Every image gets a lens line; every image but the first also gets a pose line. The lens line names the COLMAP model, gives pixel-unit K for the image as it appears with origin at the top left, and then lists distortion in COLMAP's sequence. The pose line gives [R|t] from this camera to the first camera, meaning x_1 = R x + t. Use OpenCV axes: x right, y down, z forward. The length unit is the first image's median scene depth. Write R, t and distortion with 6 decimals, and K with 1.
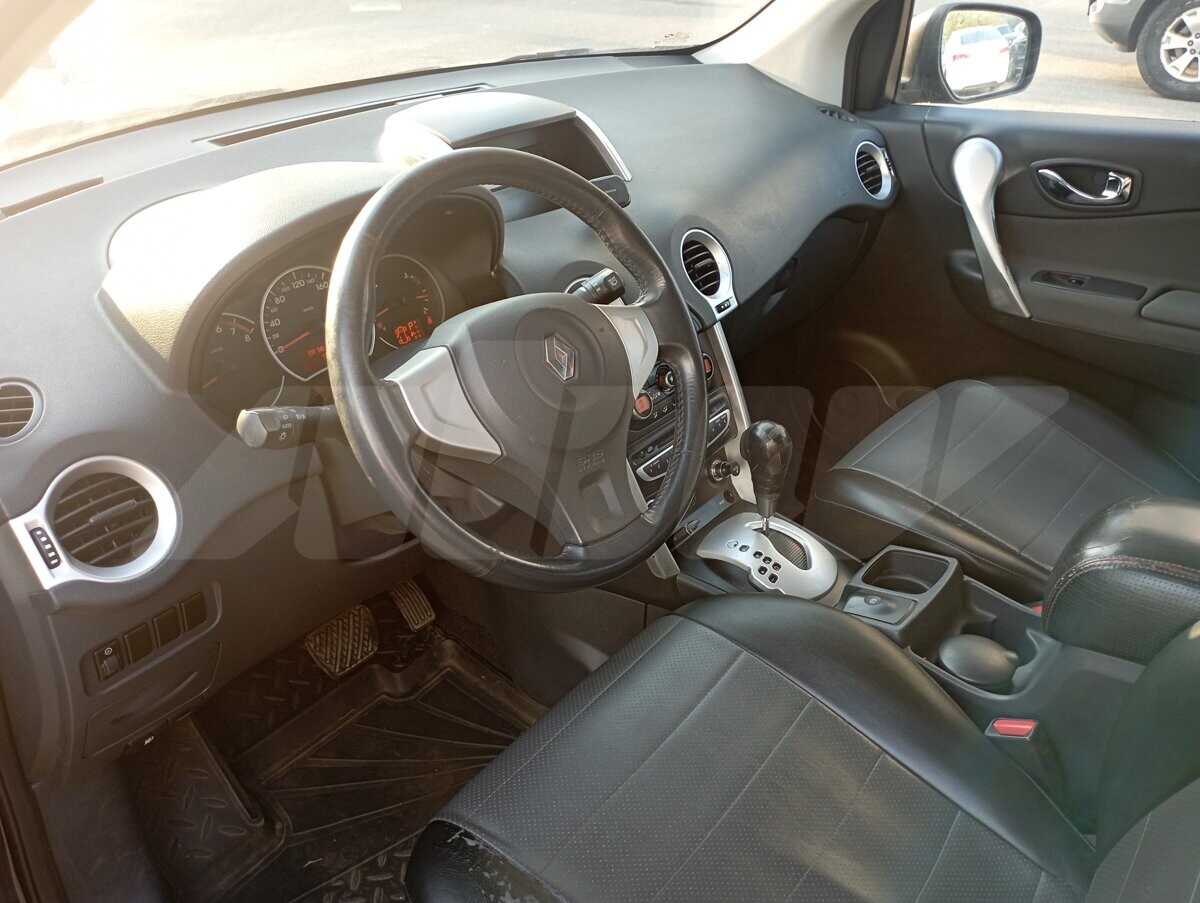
lens RADIAL K [[992.1, 0, 610.9], [0, 992.1, 451.3], [0, 0, 1]] dist [0.100155, -0.121762]
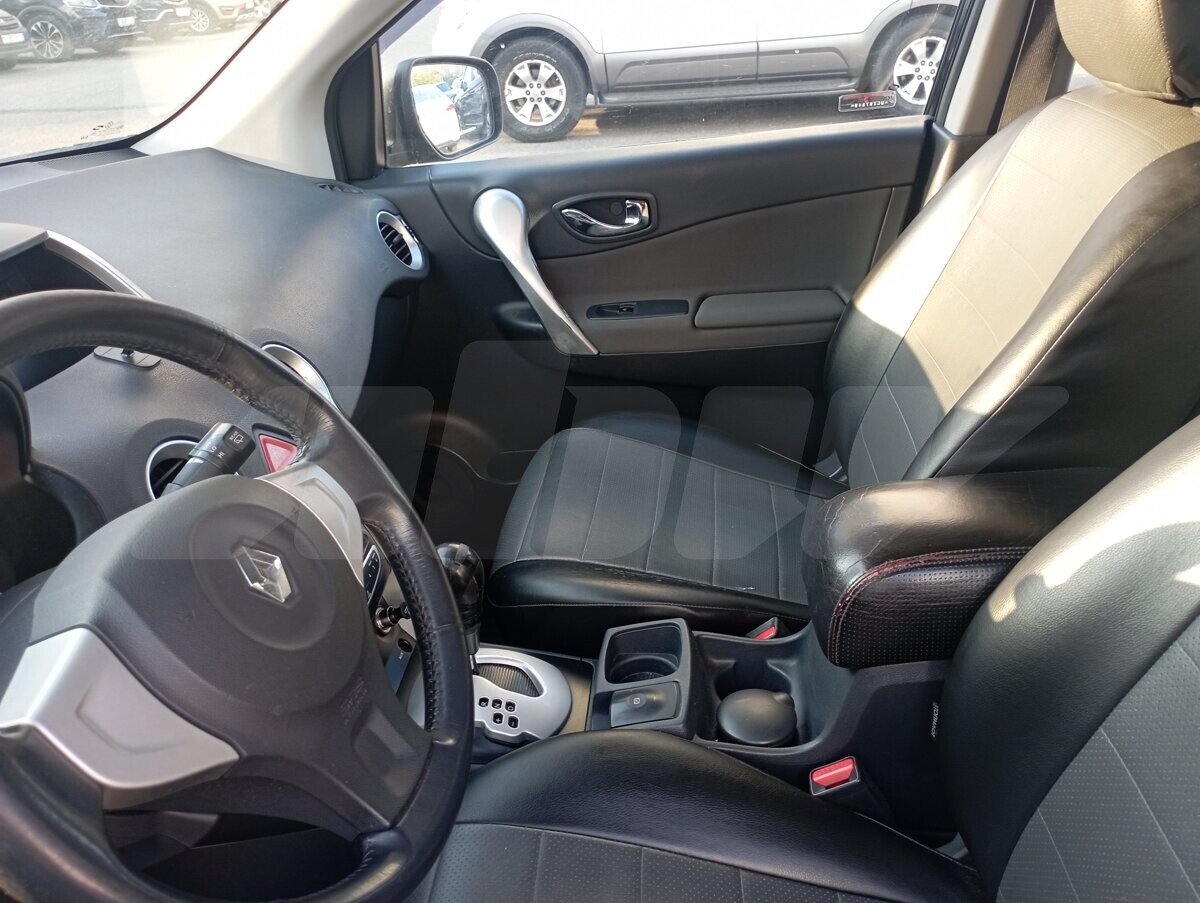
lens RADIAL K [[992.1, 0, 610.9], [0, 992.1, 451.3], [0, 0, 1]] dist [0.100155, -0.121762]
pose [[0.822247, -0.289471, 0.490016, -0.087808], [0.322948, 0.946262, 0.017086, -0.057439], [-0.468630, 0.144200, 0.871546, 0.161631]]
